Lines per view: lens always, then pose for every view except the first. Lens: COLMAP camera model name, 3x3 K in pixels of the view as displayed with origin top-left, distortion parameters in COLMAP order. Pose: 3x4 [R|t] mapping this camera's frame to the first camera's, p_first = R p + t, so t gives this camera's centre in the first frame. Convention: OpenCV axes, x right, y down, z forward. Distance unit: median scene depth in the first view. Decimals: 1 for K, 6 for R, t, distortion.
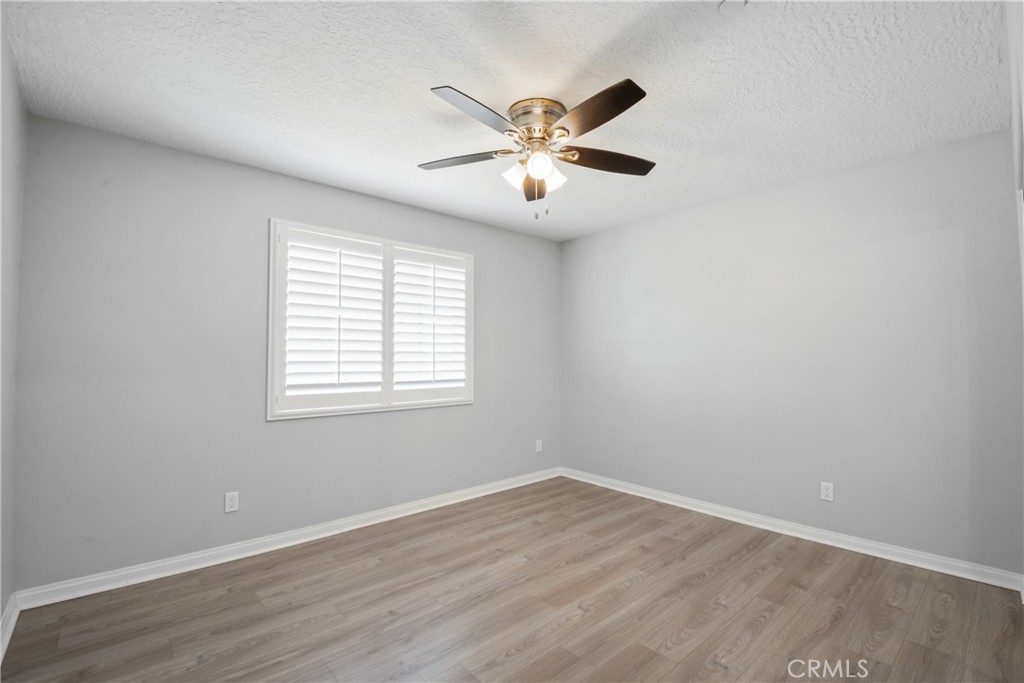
lens RADIAL K [[452.0, 0, 508.8], [0, 452.0, 340.5], [0, 0, 1]] dist [-0.010999, -0.007778]
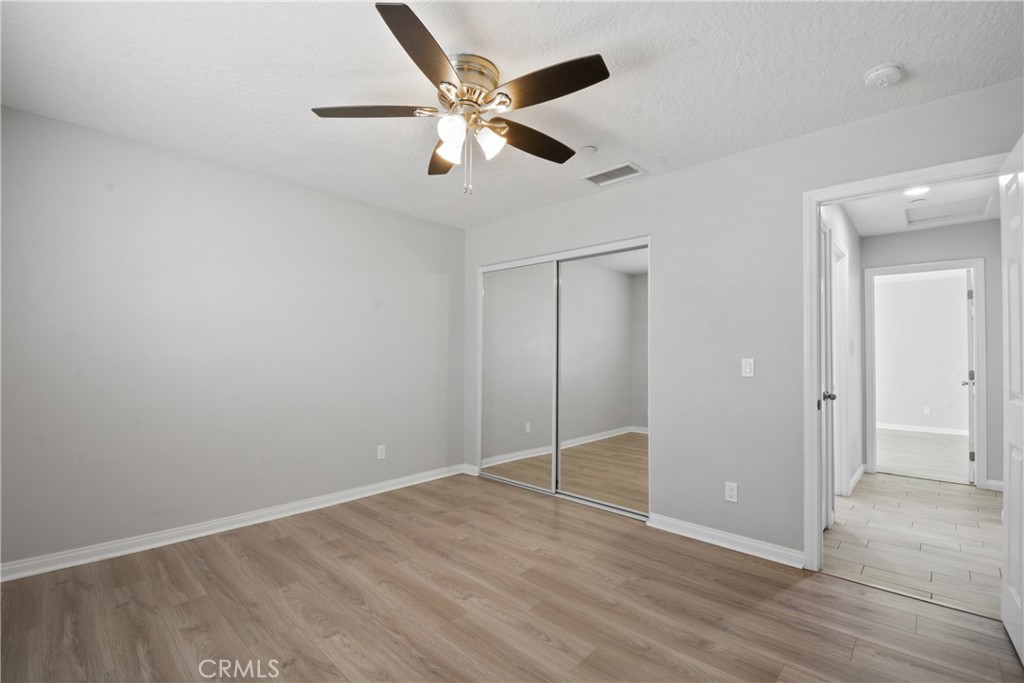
lens RADIAL K [[452.0, 0, 517.7], [0, 452.0, 341.0], [0, 0, 1]] dist [-0.010999, -0.007778]
pose [[-0.102390, 0.022464, 0.994491, -0.676195], [-0.045277, 0.998604, -0.027219, 0.032672], [-0.993713, -0.047815, -0.101230, 0.791210]]
